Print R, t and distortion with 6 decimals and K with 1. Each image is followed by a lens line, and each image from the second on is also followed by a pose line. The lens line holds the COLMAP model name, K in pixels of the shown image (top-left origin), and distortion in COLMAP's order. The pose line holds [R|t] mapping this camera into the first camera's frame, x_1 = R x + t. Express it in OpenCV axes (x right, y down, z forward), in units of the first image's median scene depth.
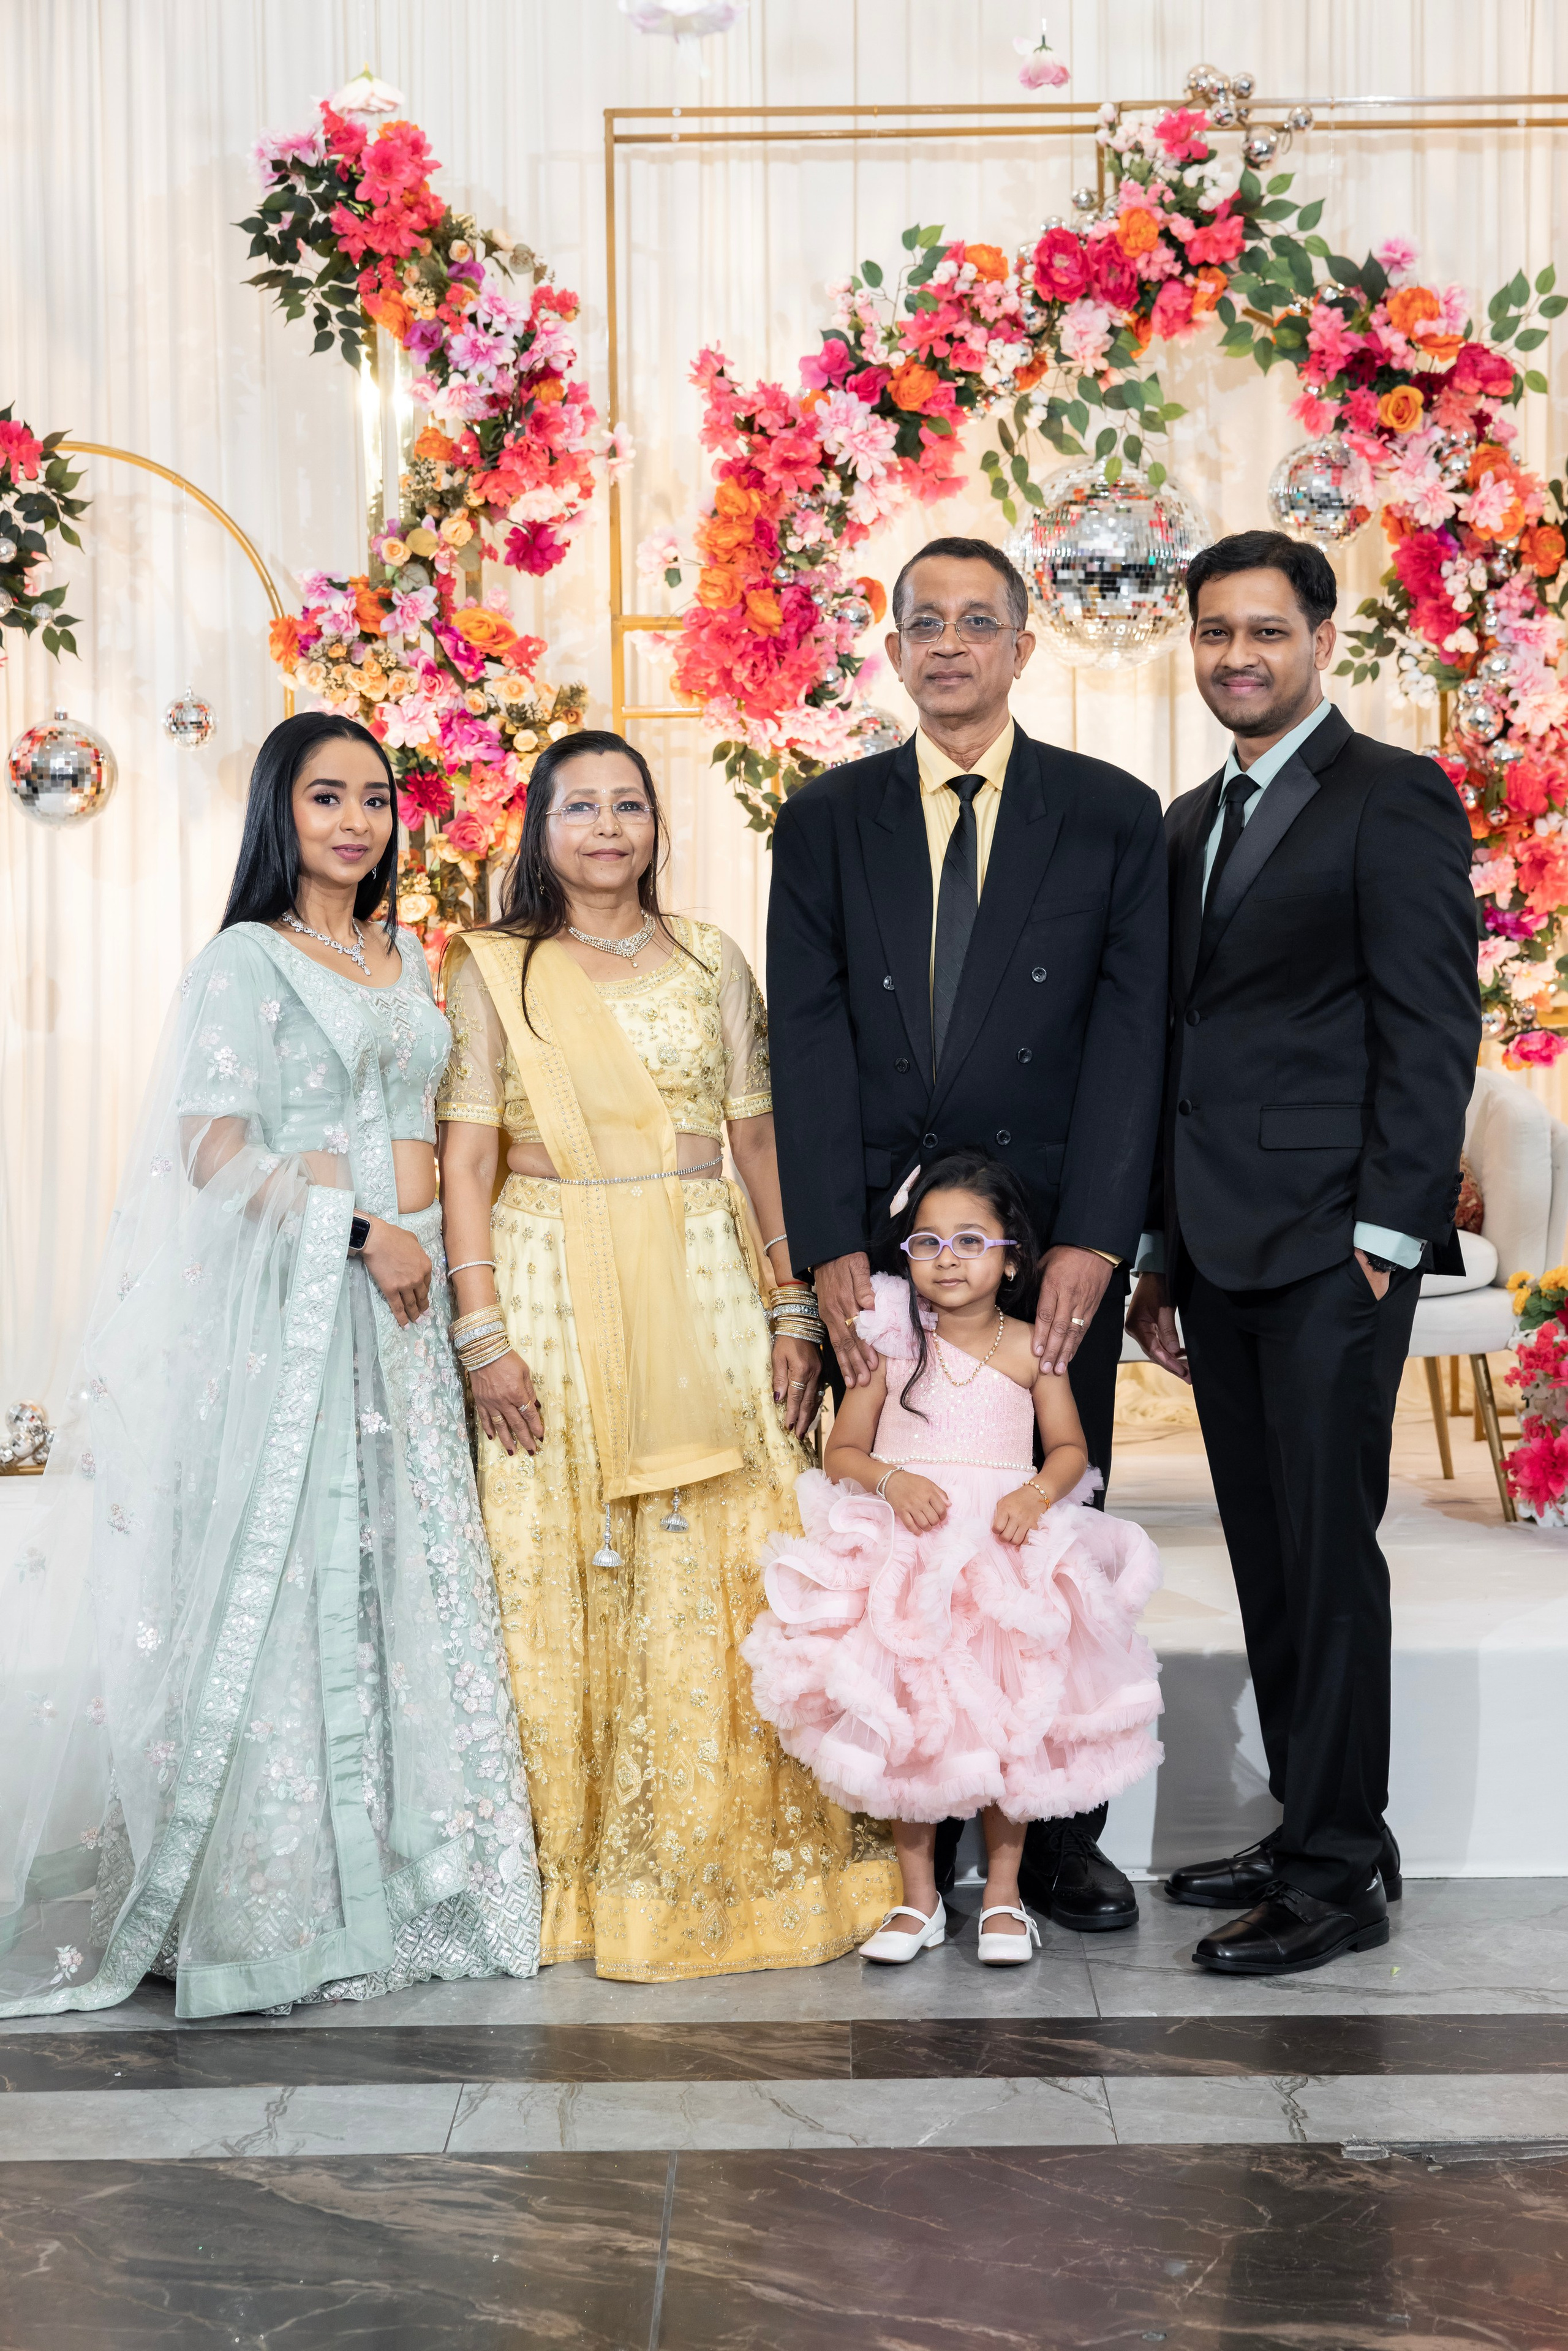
lens RADIAL K [[4048.1, 0, 803.7], [0, 4048.1, 1221.0], [0, 0, 1]] dist [0.000548, 0.210793]
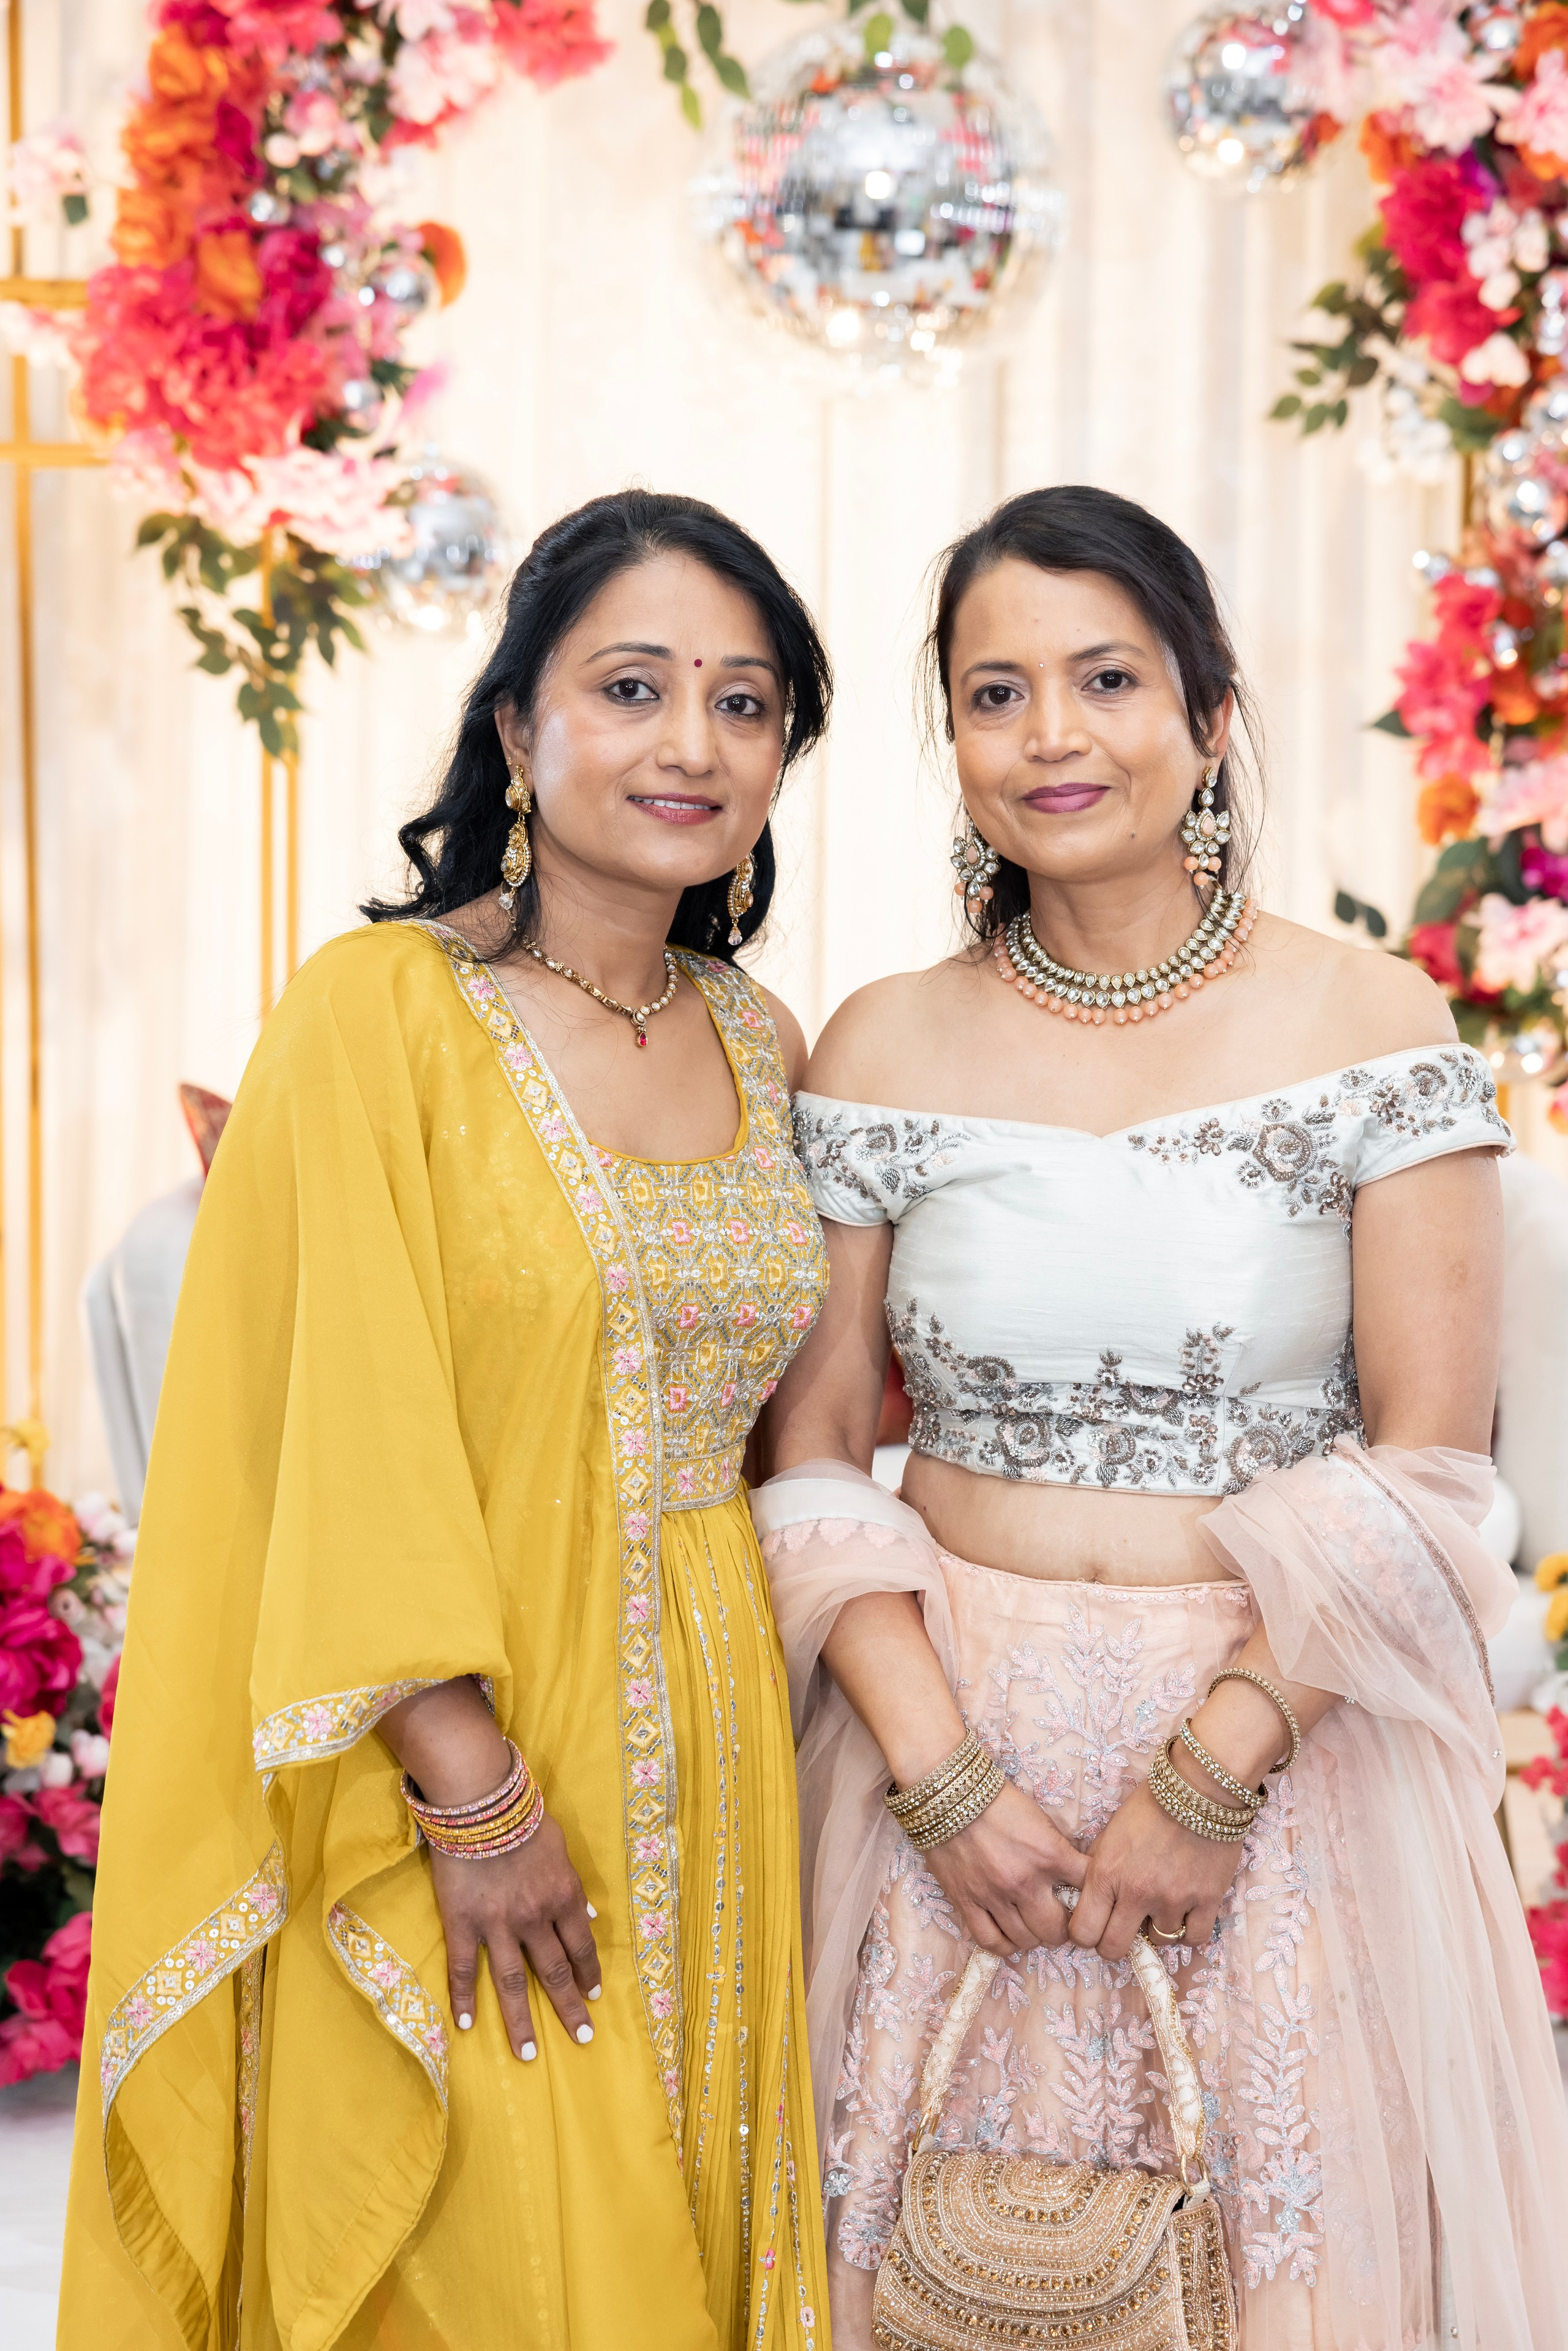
lens RADIAL K [[4609.2, 0, 777.9], [0, 4609.2, 1231.2], [0, 0, 1]] dist [0.056104, -0.085625]
pose [[0.999655, 0.026125, -0.002877, 0.069964], [-0.026003, 0.998991, 0.036610, -0.045774], [0.003831, -0.036522, 0.999326, 0.368663]]
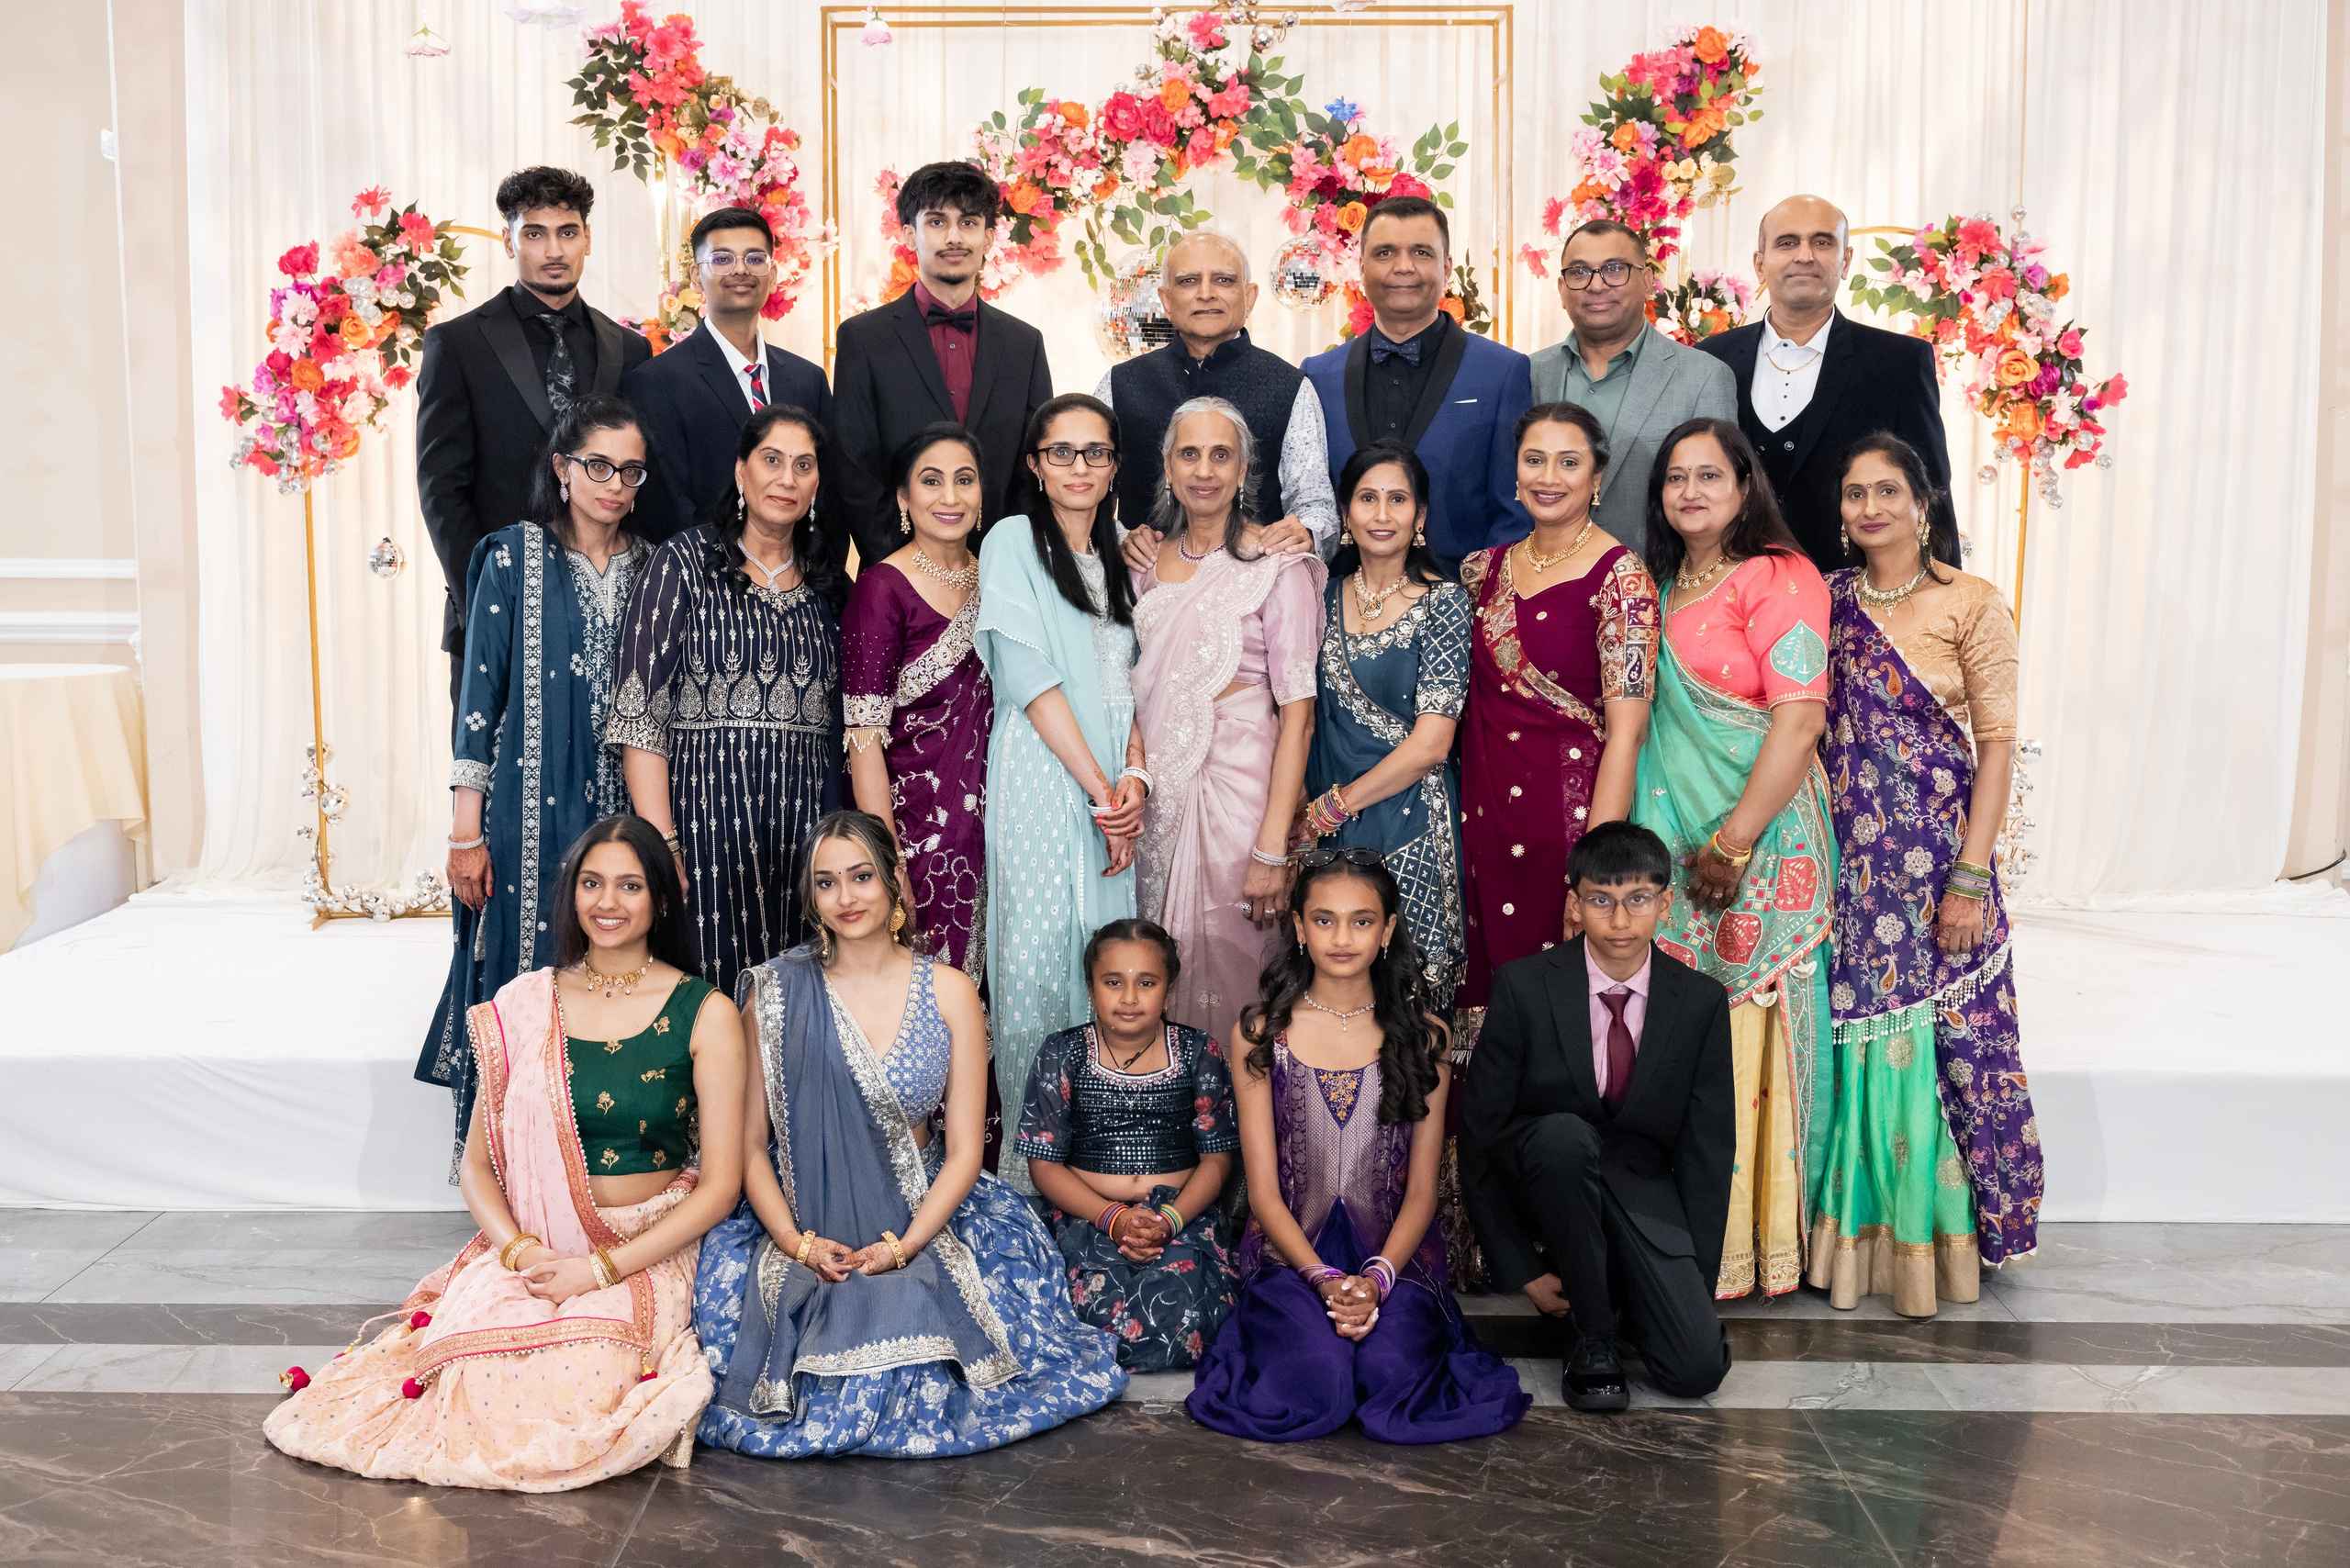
lens RADIAL K [[2739.8, 0, 1158.8], [0, 2739.8, 788.9], [0, 0, 1]] dist [-0.004609, 0.027013]
pose [[0.999775, 0.017250, -0.012379, 0.092472], [-0.016896, 0.999461, 0.028140, -0.018464], [0.012858, -0.027924, 0.999527, -0.008640]]
